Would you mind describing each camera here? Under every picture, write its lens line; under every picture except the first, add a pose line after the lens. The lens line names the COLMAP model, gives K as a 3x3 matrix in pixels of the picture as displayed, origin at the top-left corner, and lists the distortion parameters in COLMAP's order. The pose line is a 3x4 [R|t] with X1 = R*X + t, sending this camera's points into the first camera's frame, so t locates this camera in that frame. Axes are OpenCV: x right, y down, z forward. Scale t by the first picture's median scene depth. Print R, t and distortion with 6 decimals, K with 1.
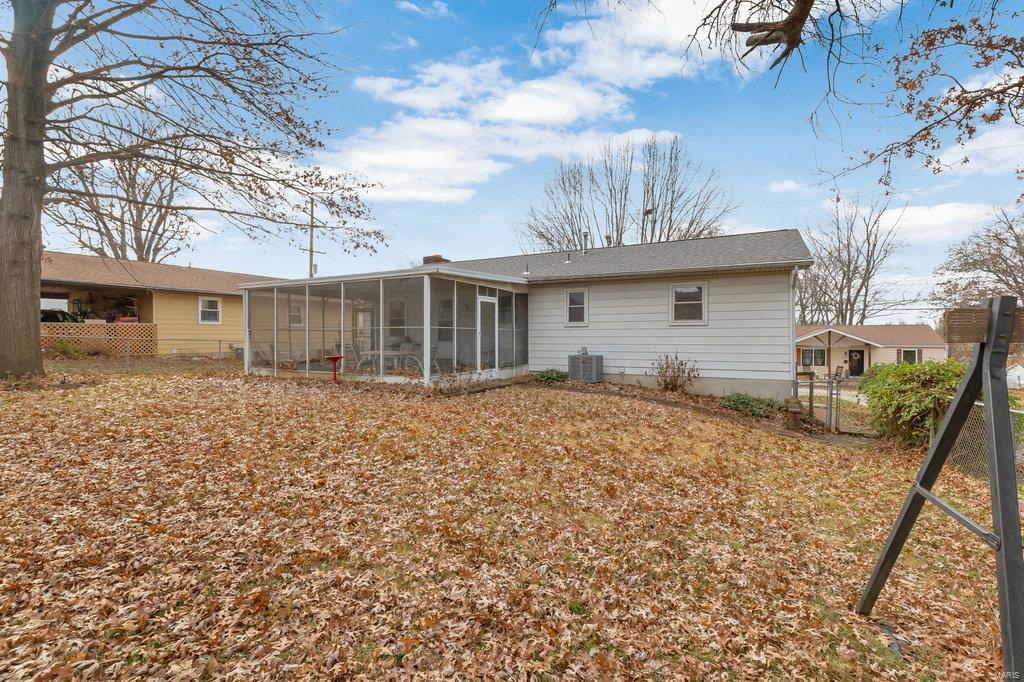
lens RADIAL K [[461.2, 0, 512.4], [0, 461.2, 342.8], [0, 0, 1]] dist [0.003572, 0.001046]
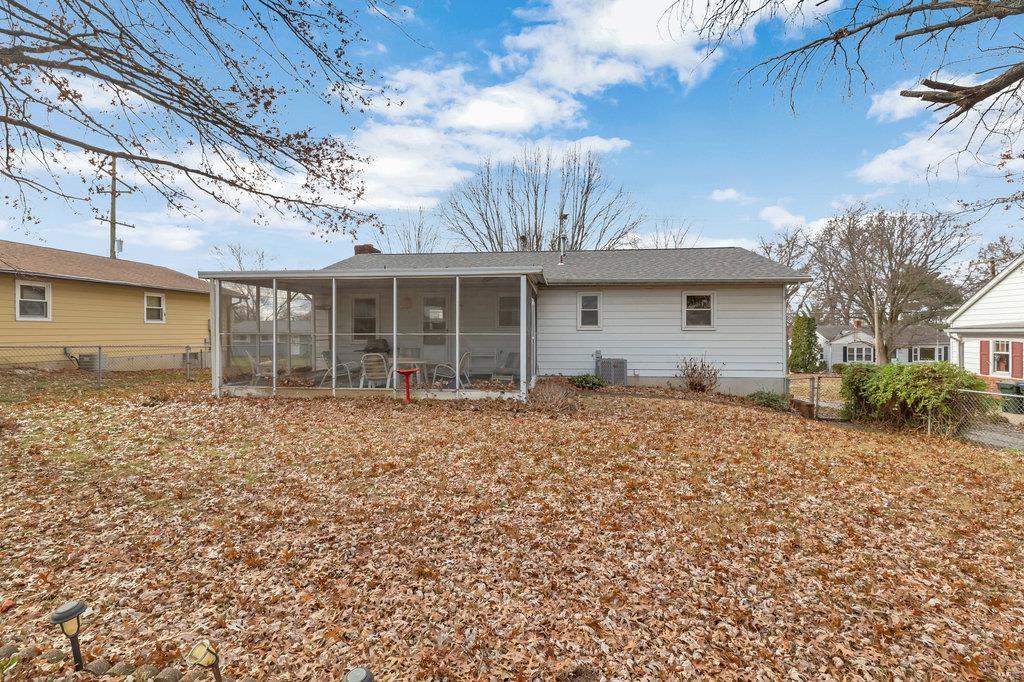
lens RADIAL K [[461.2, 0, 510.2], [0, 461.2, 336.2], [0, 0, 1]] dist [0.003572, 0.001046]
pose [[0.924100, -0.002416, 0.382142, -0.404021], [0.003792, 0.999989, -0.002849, -0.019778], [-0.382131, 0.004082, 0.924099, 0.141168]]
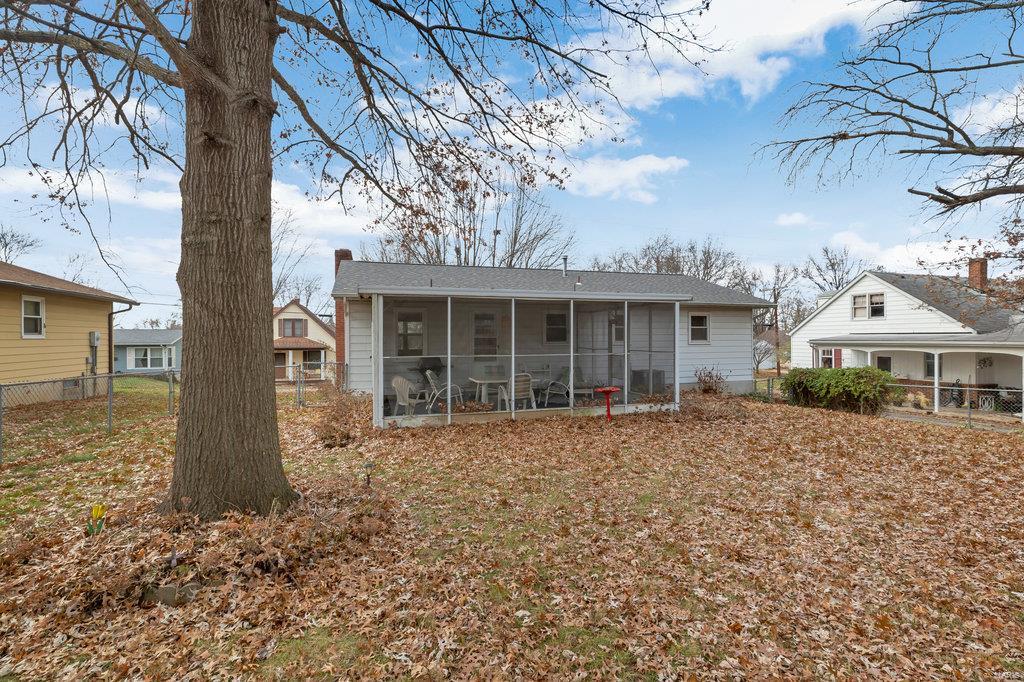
lens RADIAL K [[461.2, 0, 513.4], [0, 461.2, 343.7], [0, 0, 1]] dist [0.003572, 0.001046]
pose [[0.695568, -0.010263, 0.718387, -0.857588], [0.013593, 0.999907, 0.001123, -0.043243], [-0.718331, 0.008984, 0.695643, 0.406029]]
